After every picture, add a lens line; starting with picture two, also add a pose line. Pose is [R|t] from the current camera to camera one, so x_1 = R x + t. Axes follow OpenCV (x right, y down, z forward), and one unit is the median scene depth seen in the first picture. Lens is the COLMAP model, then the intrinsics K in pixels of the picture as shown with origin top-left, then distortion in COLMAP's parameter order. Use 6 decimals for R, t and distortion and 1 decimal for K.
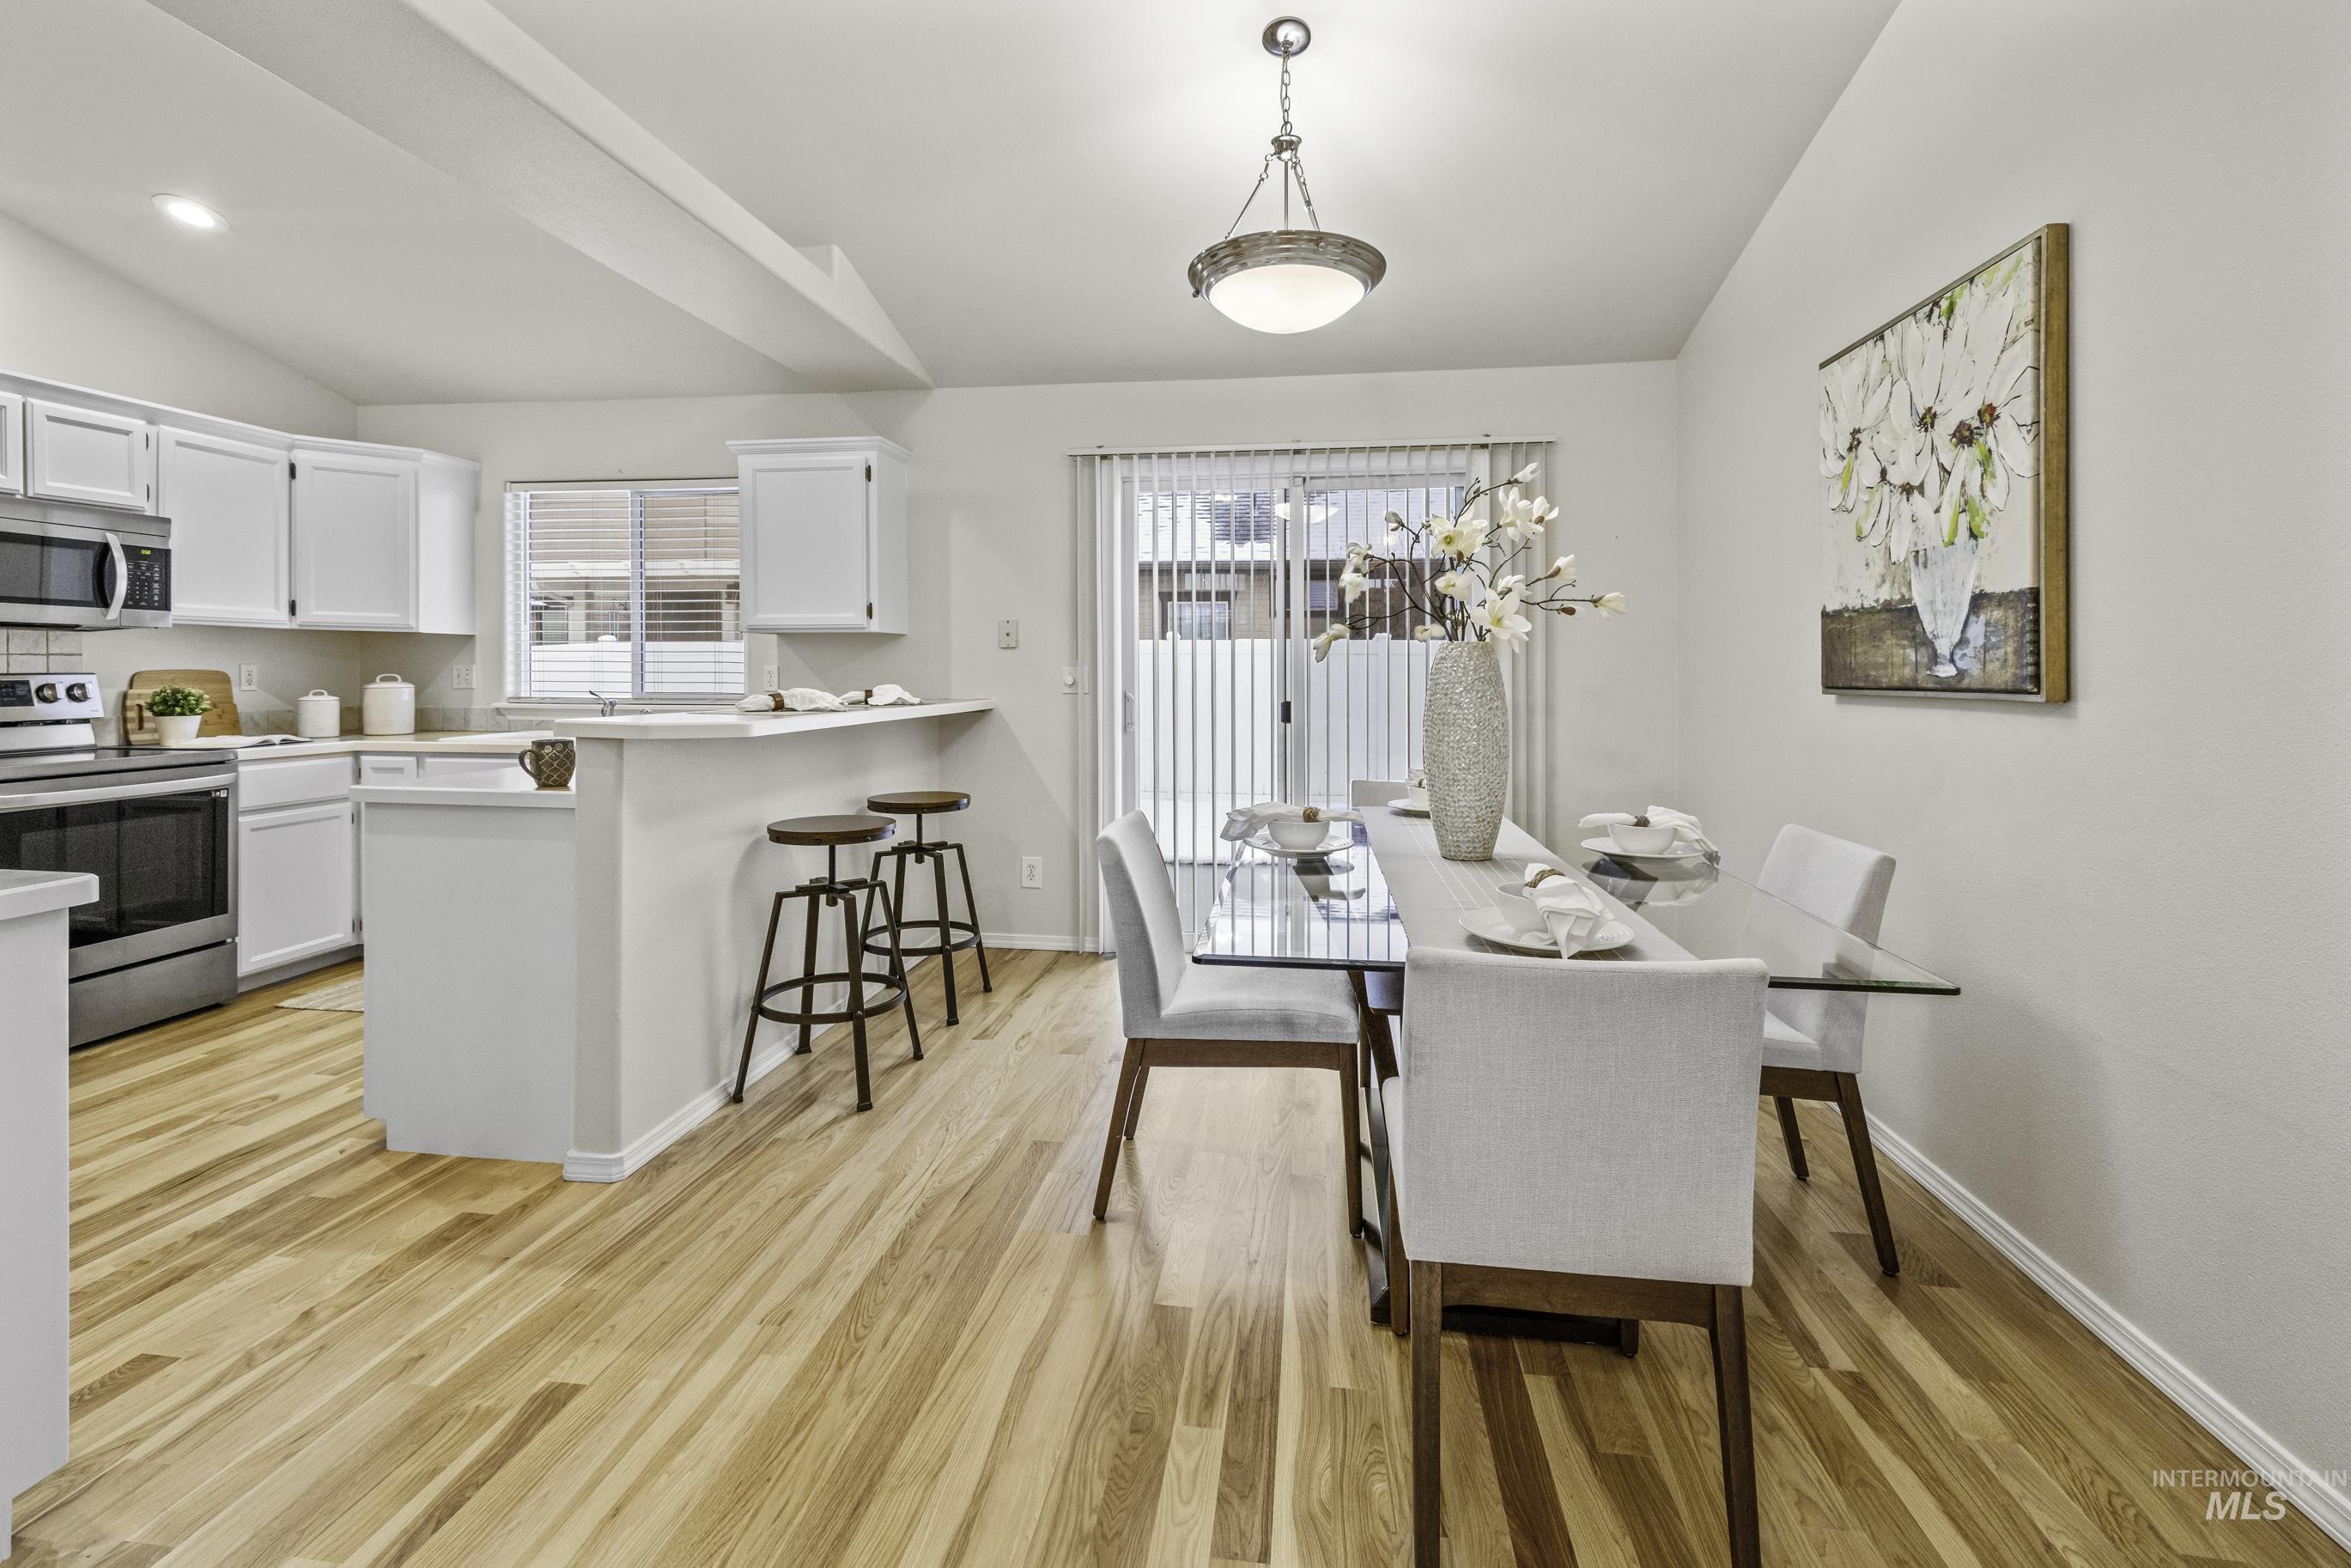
lens RADIAL K [[1048.6, 0, 1177.0], [0, 1048.6, 680.1], [0, 0, 1]] dist [0.001426, -0.000054]
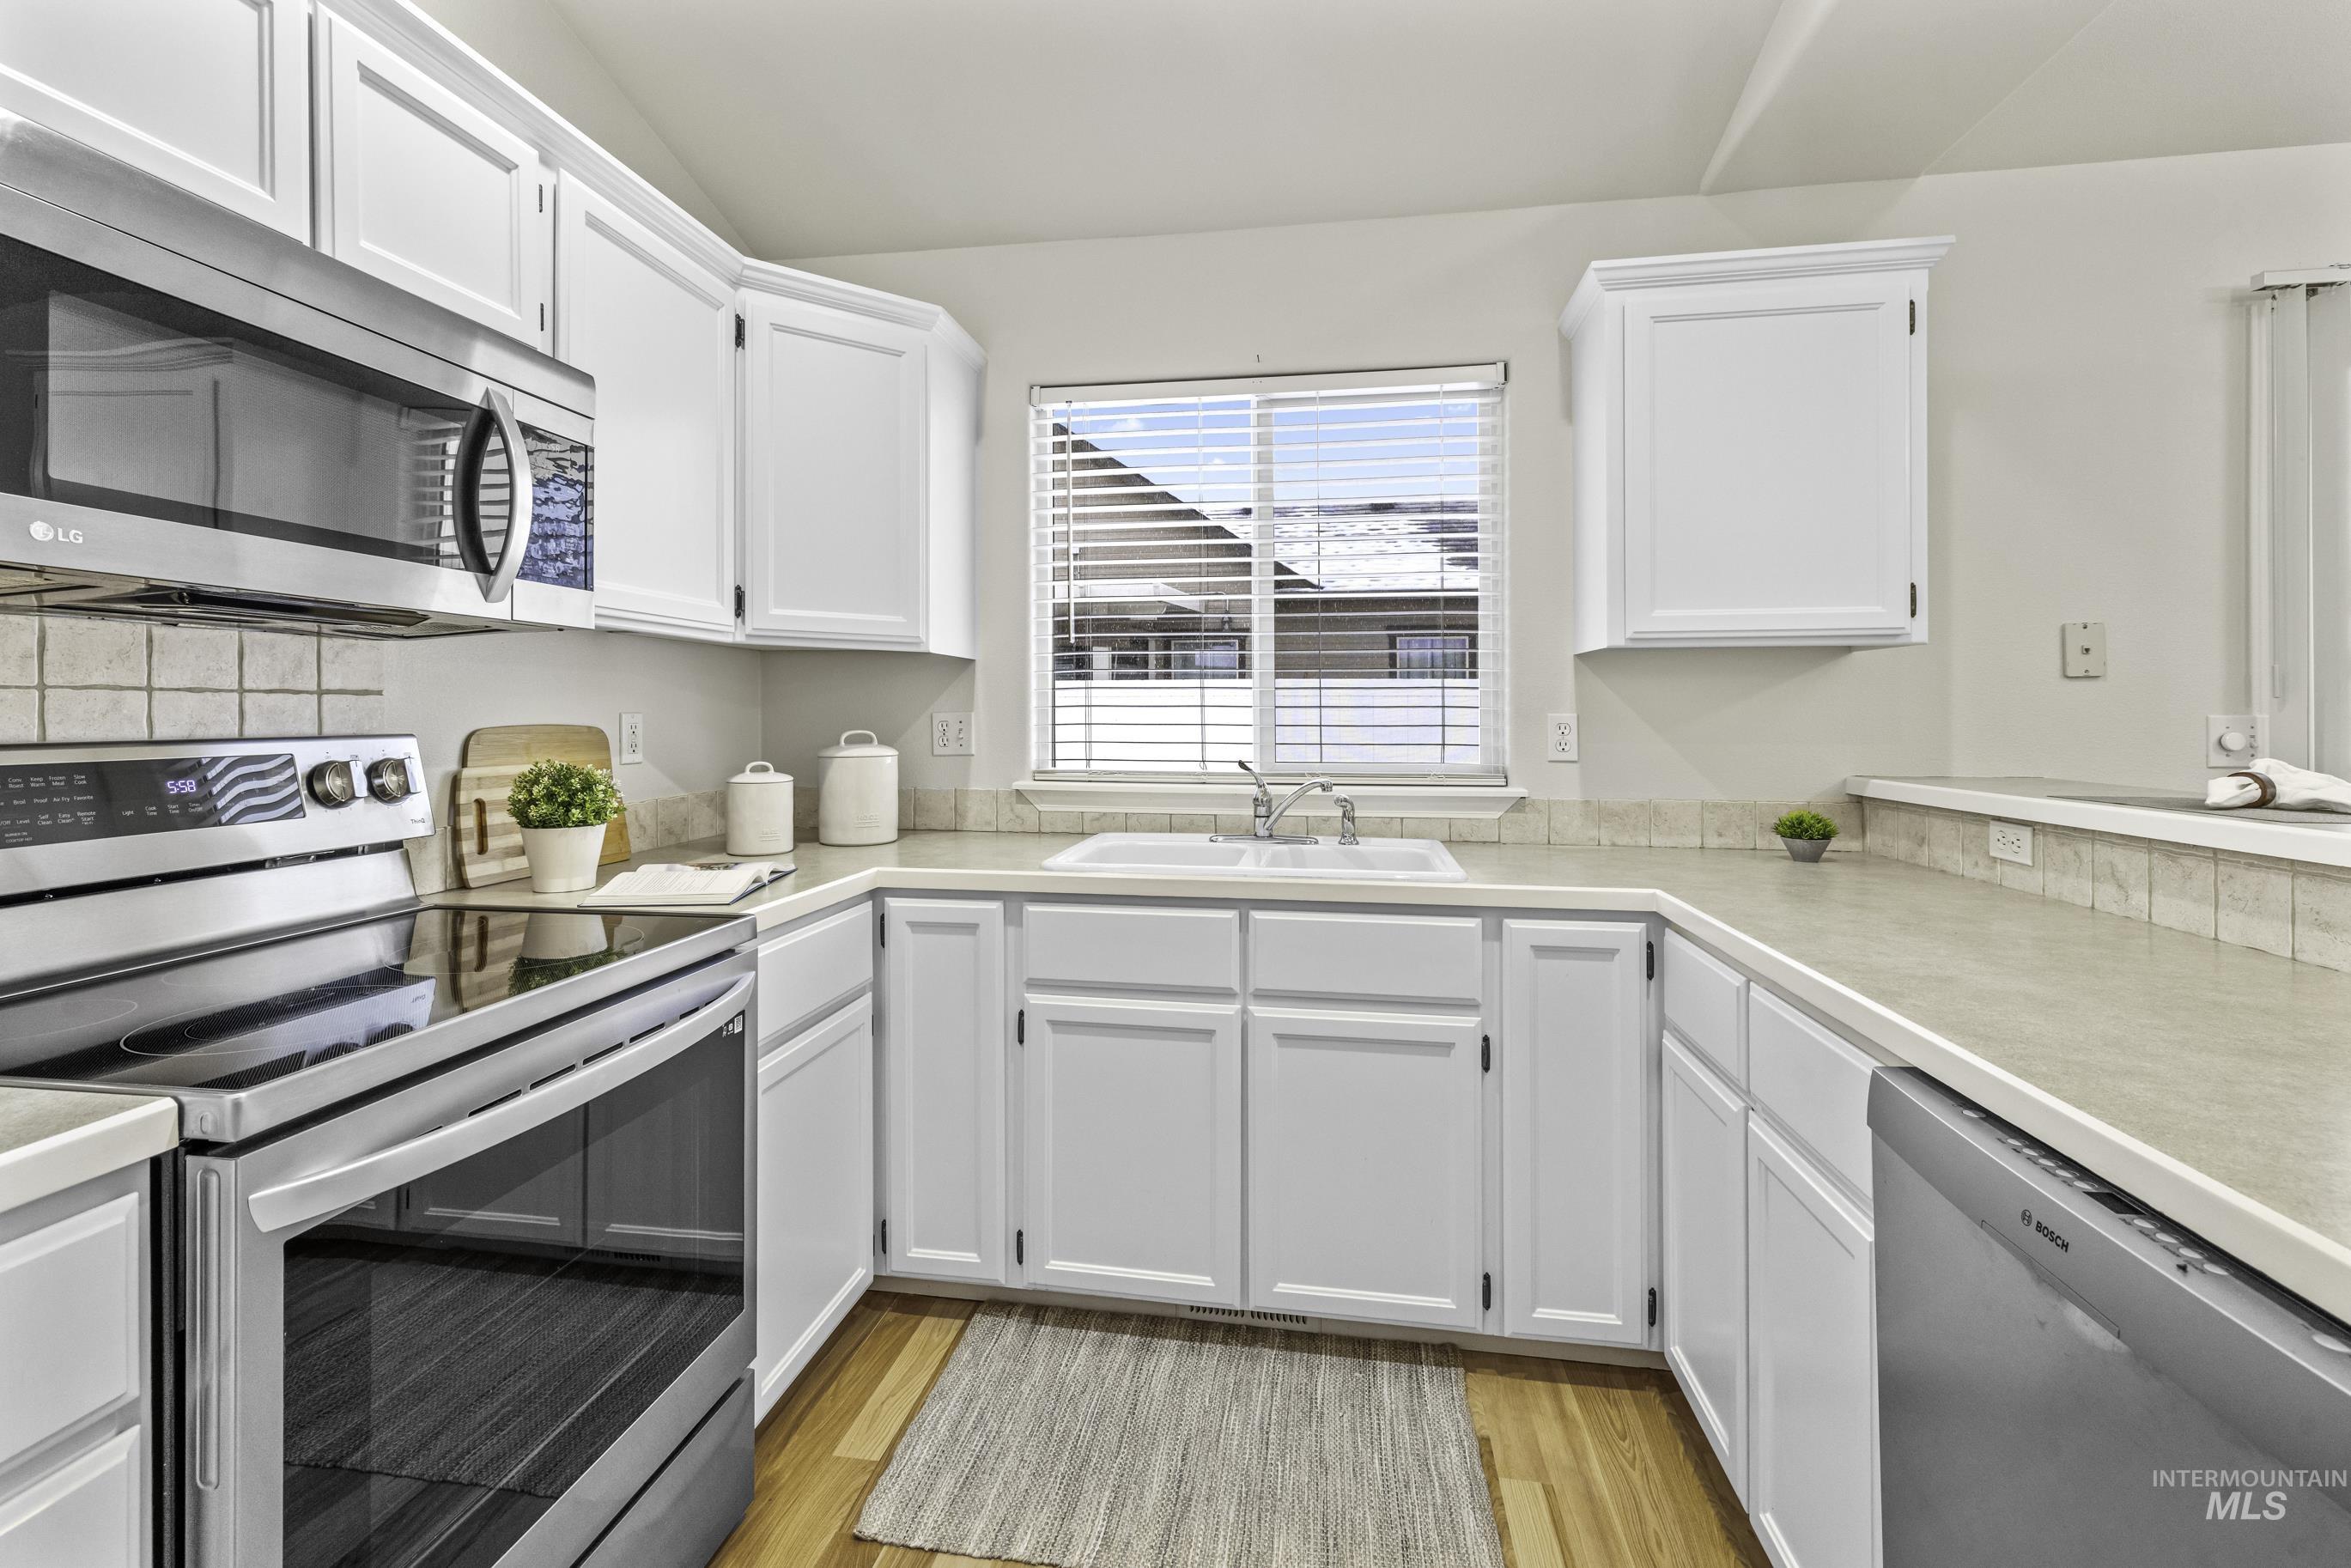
lens RADIAL K [[1032.4, 0, 1169.3], [0, 1032.4, 720.6], [0, 0, 1]] dist [0.001134, 0.000199]
pose [[0.999604, -0.001740, -0.028072, -0.708183], [0.001642, 0.999992, -0.003537, -0.010643], [0.028078, 0.003490, 0.999600, 0.580511]]
